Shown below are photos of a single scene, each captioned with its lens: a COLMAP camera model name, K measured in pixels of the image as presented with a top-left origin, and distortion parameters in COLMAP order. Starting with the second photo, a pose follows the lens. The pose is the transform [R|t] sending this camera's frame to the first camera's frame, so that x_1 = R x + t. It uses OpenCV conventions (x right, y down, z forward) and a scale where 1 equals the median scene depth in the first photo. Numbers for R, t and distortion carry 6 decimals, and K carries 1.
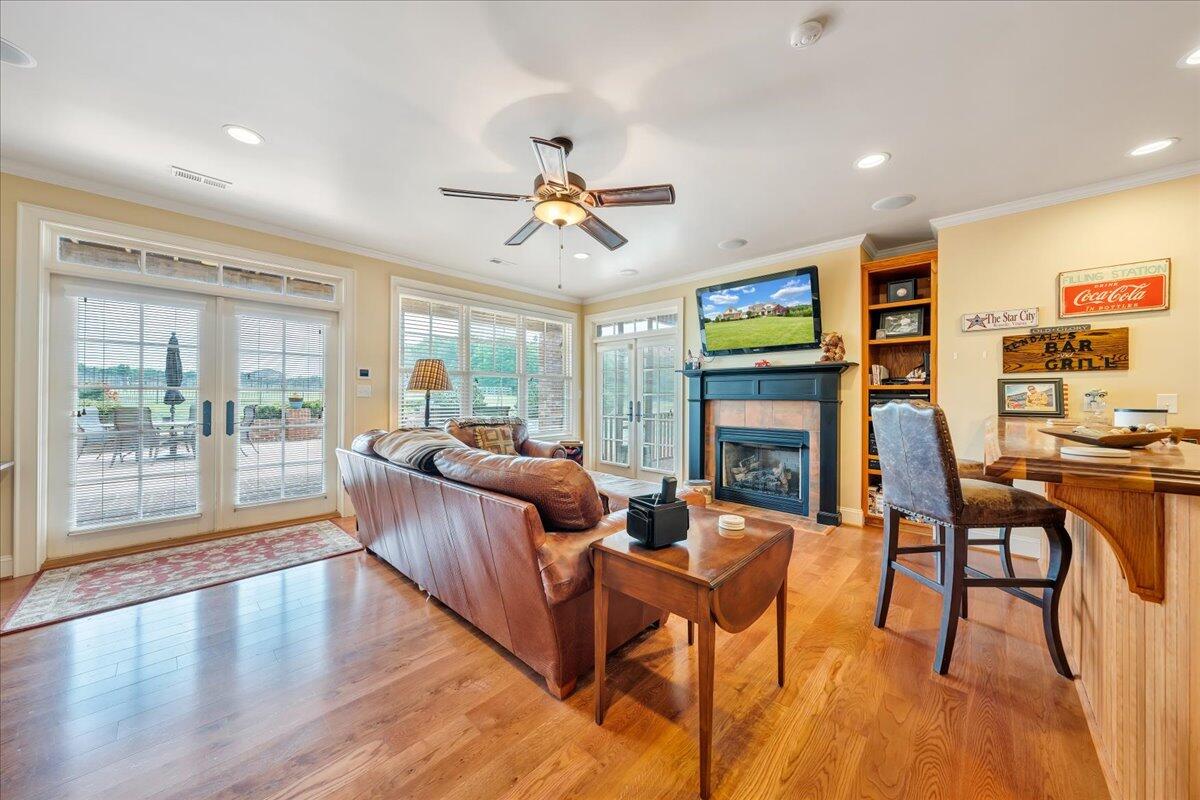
lens RADIAL K [[415.5, 0, 599.3], [0, 415.5, 395.2], [0, 0, 1]] dist [0.013128, -0.000090]
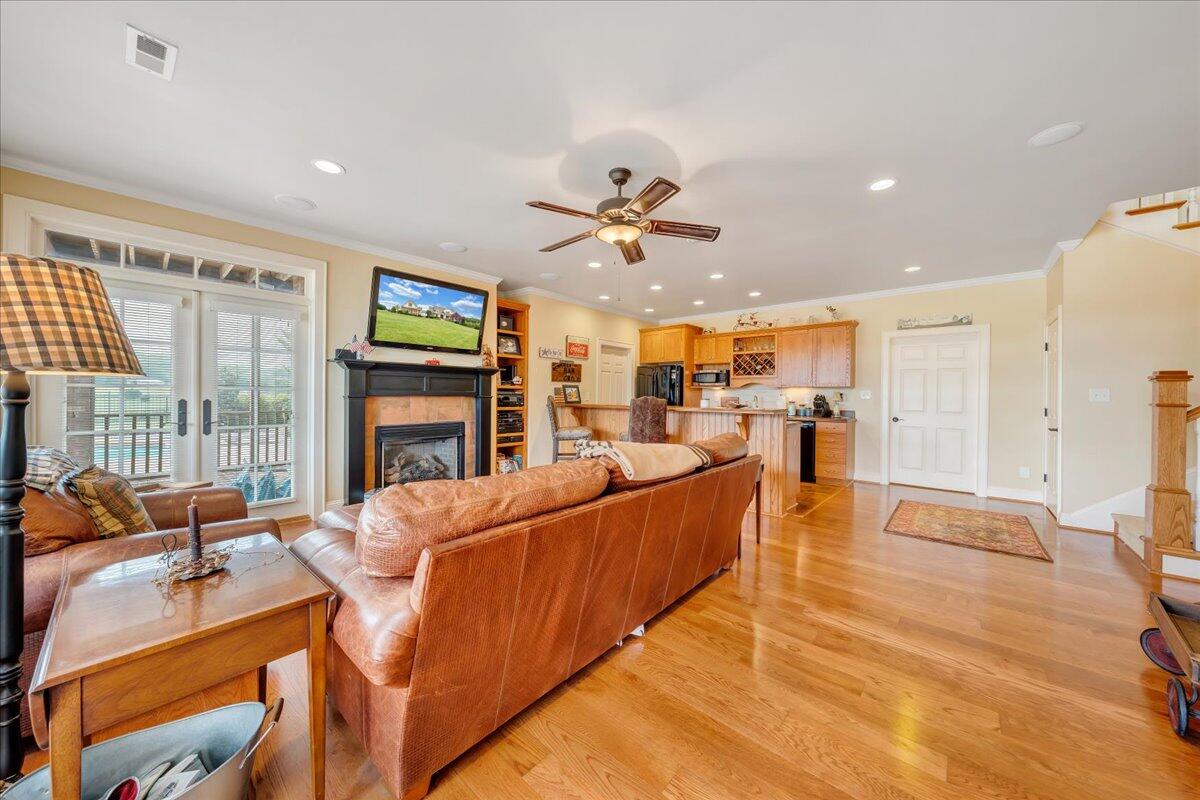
lens RADIAL K [[415.5, 0, 599.3], [0, 415.5, 395.2], [0, 0, 1]] dist [0.013128, -0.000090]
pose [[0.029155, -0.002730, 0.999571, -0.709962], [-0.011512, 0.999929, 0.003067, 0.000363], [-0.999509, -0.011596, 0.029122, 0.581679]]
